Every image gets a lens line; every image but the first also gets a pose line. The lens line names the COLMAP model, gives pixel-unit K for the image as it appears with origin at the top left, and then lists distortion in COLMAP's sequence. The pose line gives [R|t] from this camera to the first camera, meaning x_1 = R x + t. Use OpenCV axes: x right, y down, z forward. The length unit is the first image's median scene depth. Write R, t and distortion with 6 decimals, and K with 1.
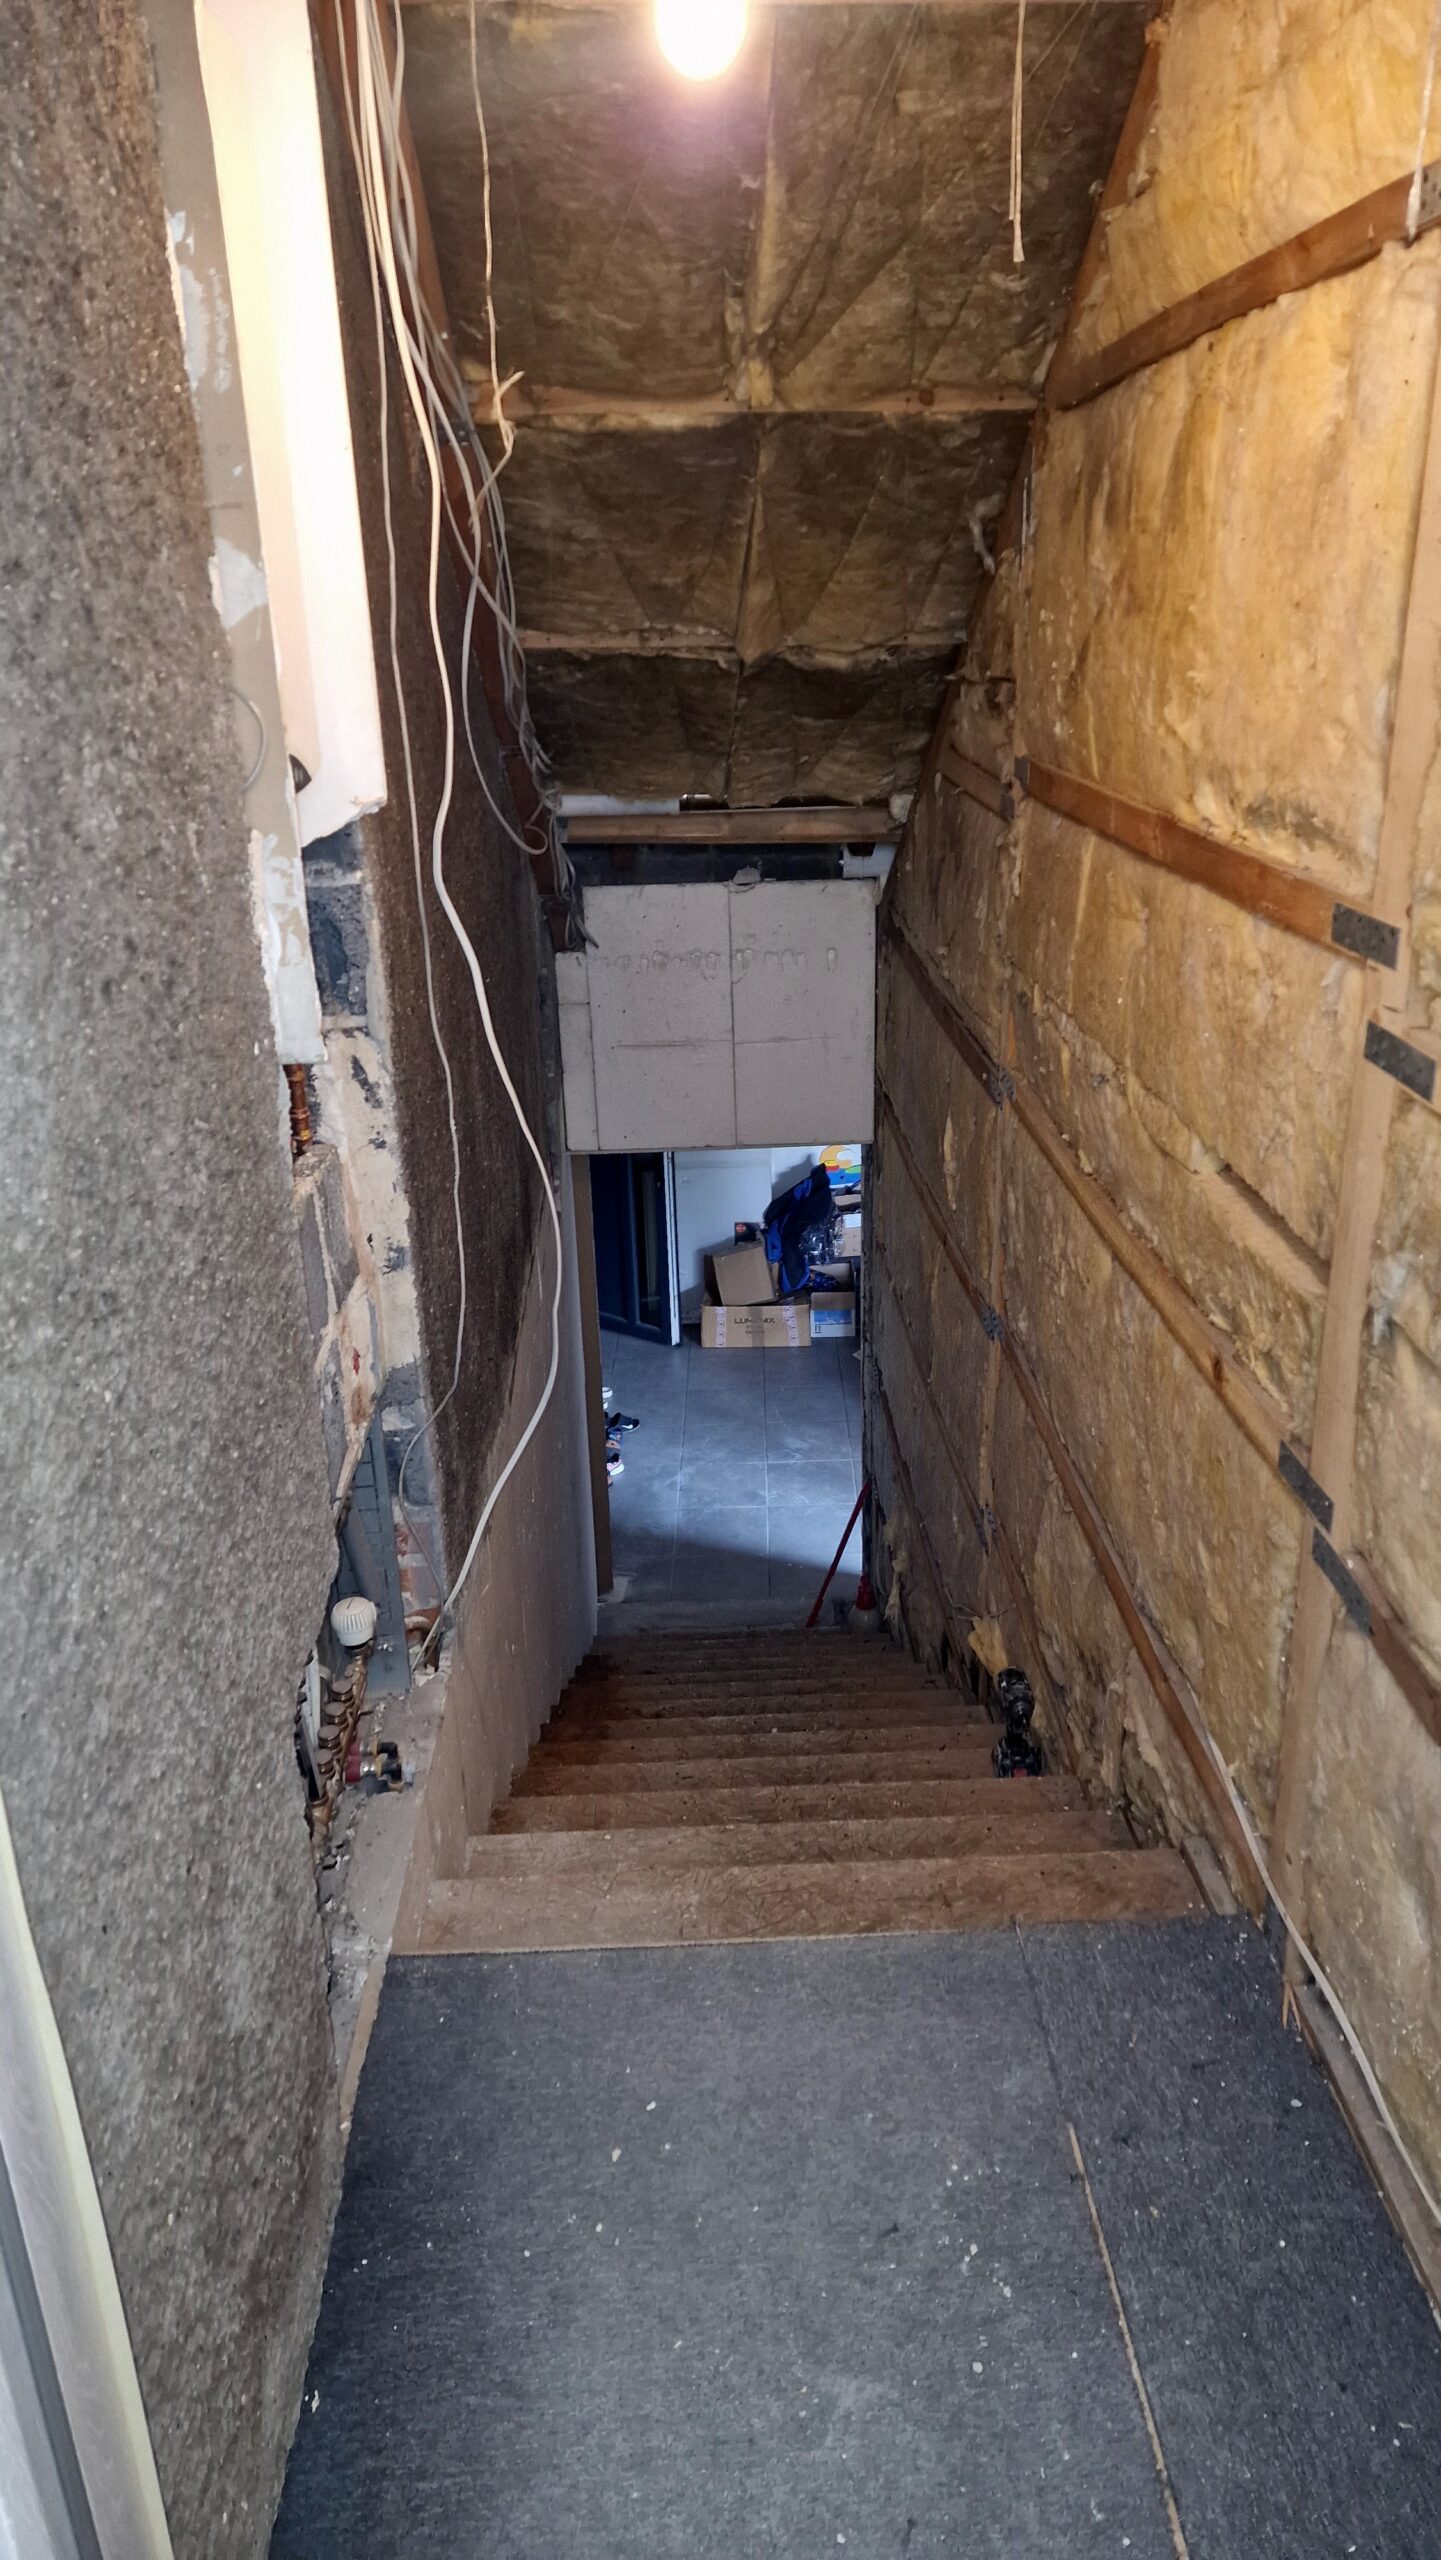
lens RADIAL K [[1742.7, 0, 713.5], [0, 1742.7, 1285.7], [0, 0, 1]] dist [0.104186, -0.104110]
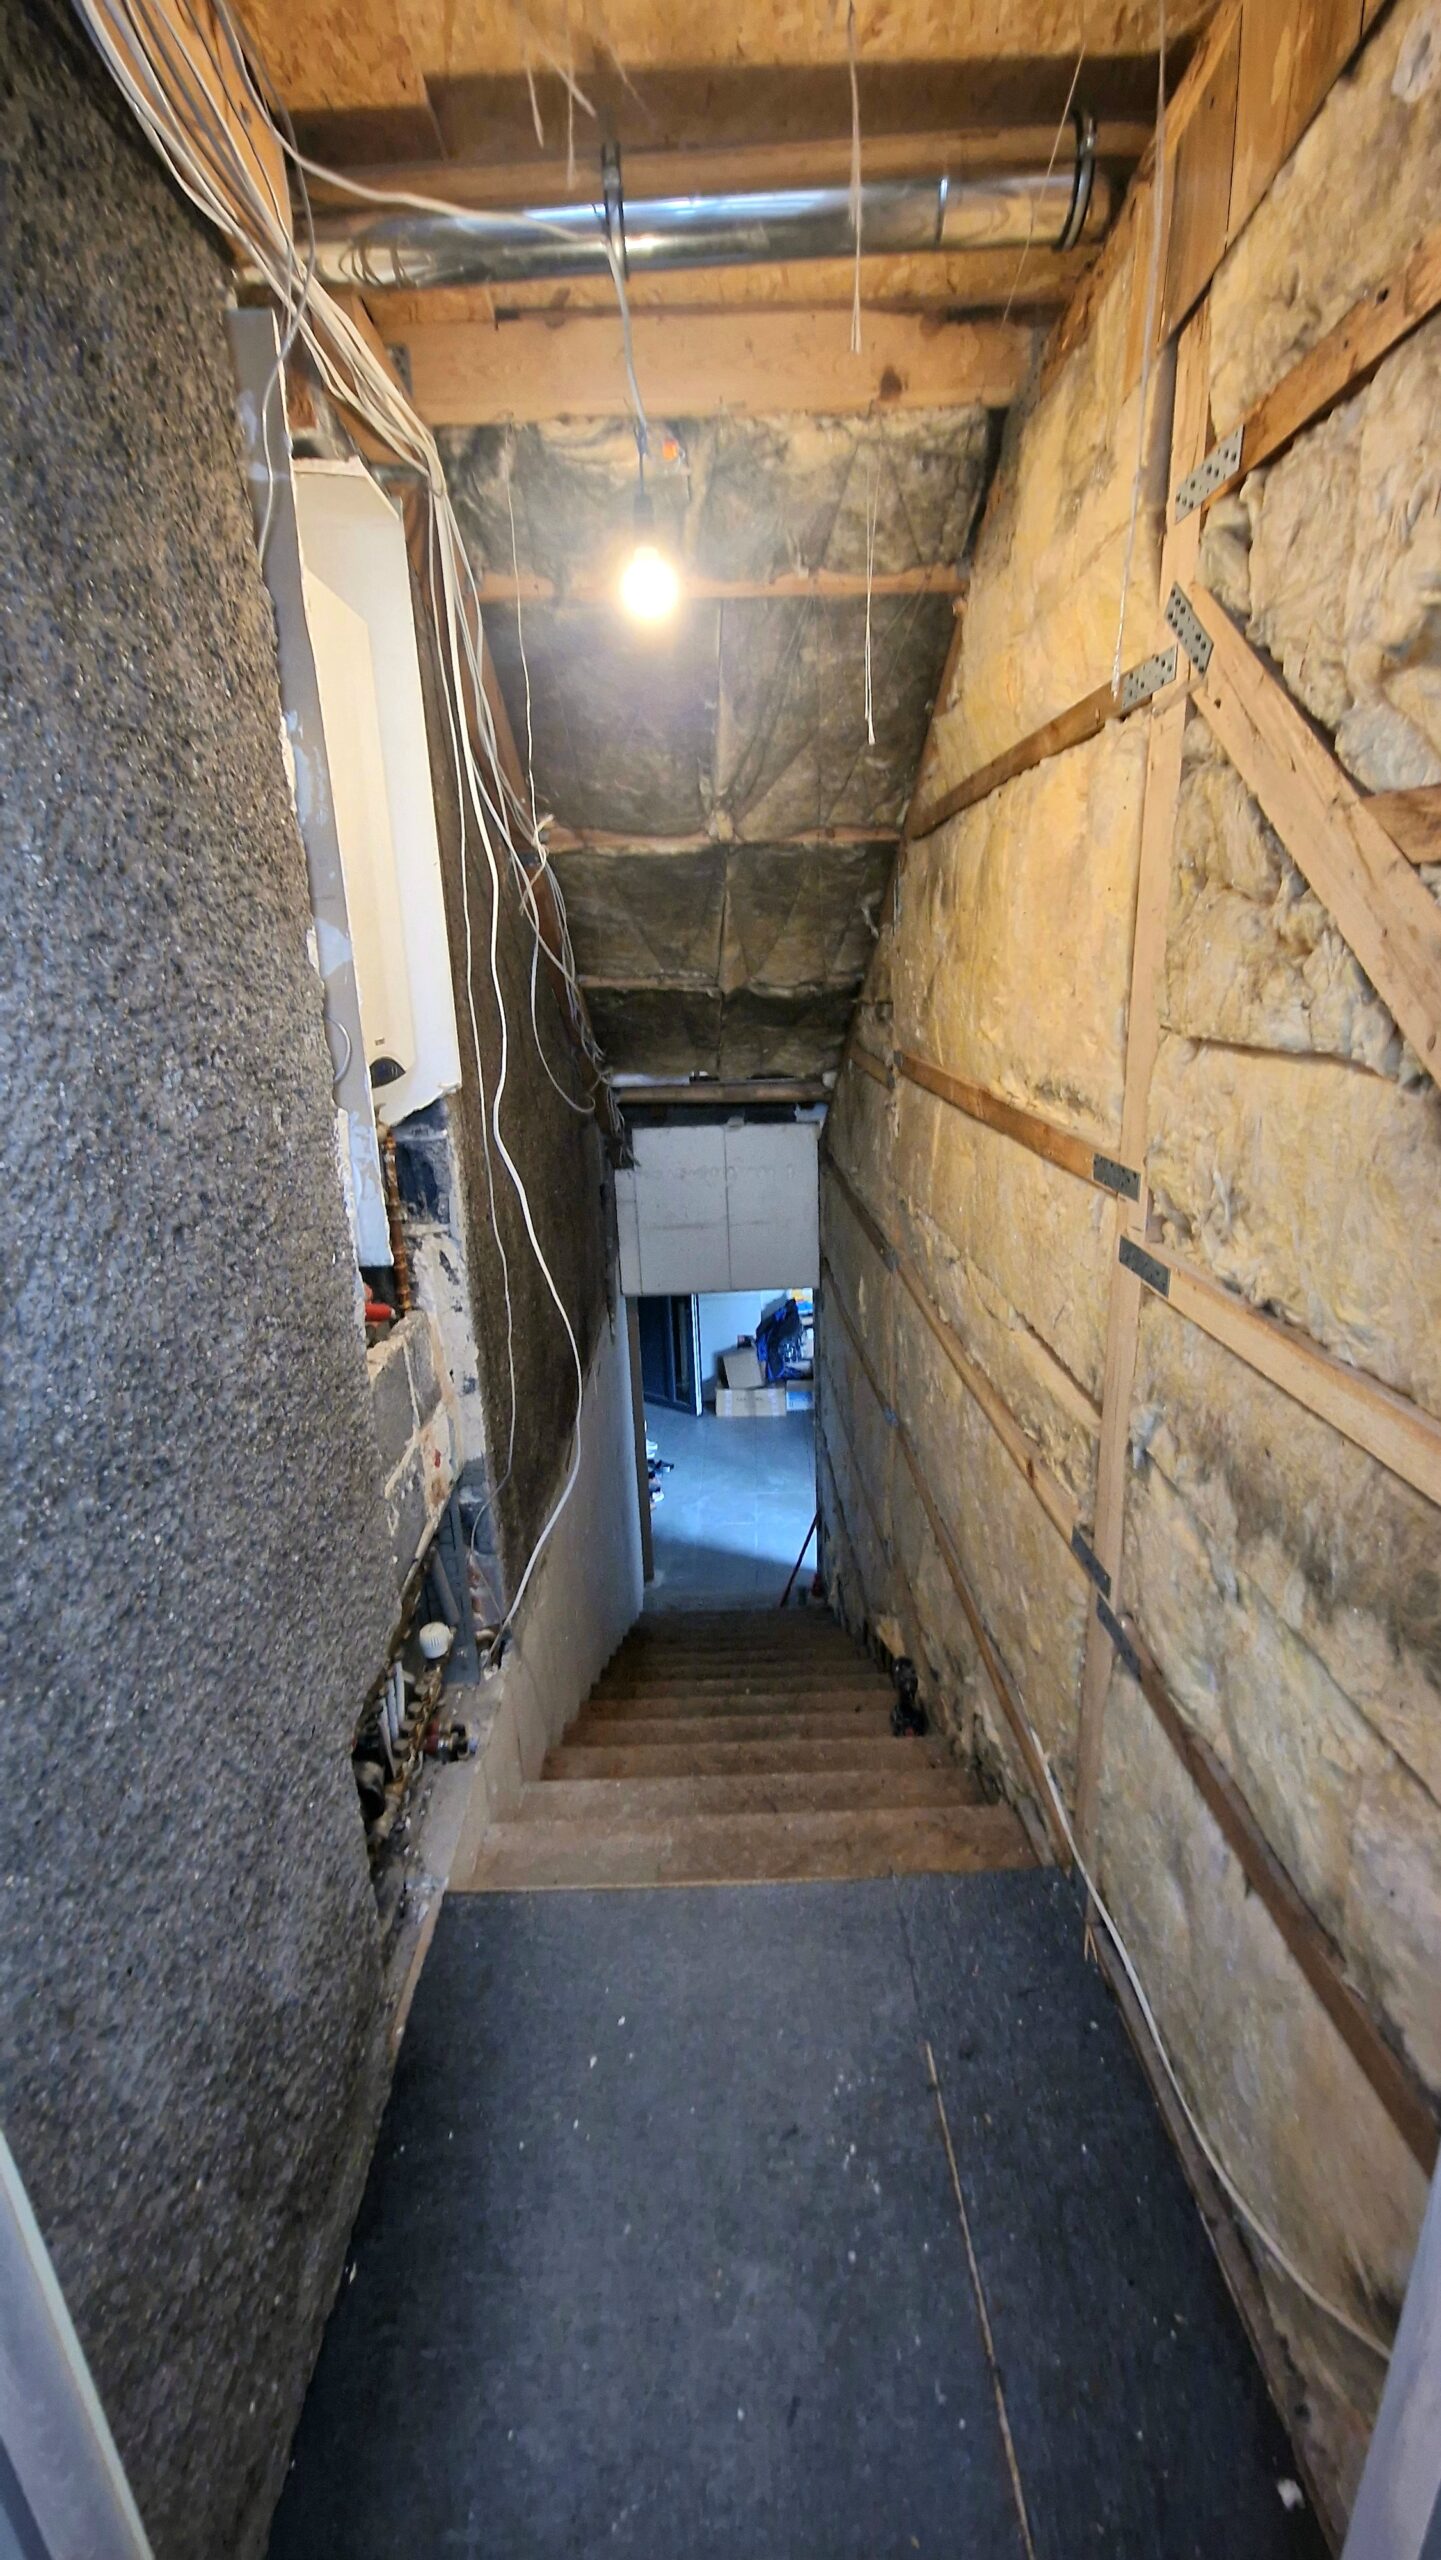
lens RADIAL K [[1050.9, 0, 719.8], [0, 1050.9, 1256.2], [0, 0, 1]] dist [0.000814, -0.004931]
pose [[0.999571, -0.003877, -0.029048, 0.059147], [0.001102, 0.995482, -0.094939, -0.043057], [0.029285, 0.094866, 0.995059, 0.124096]]
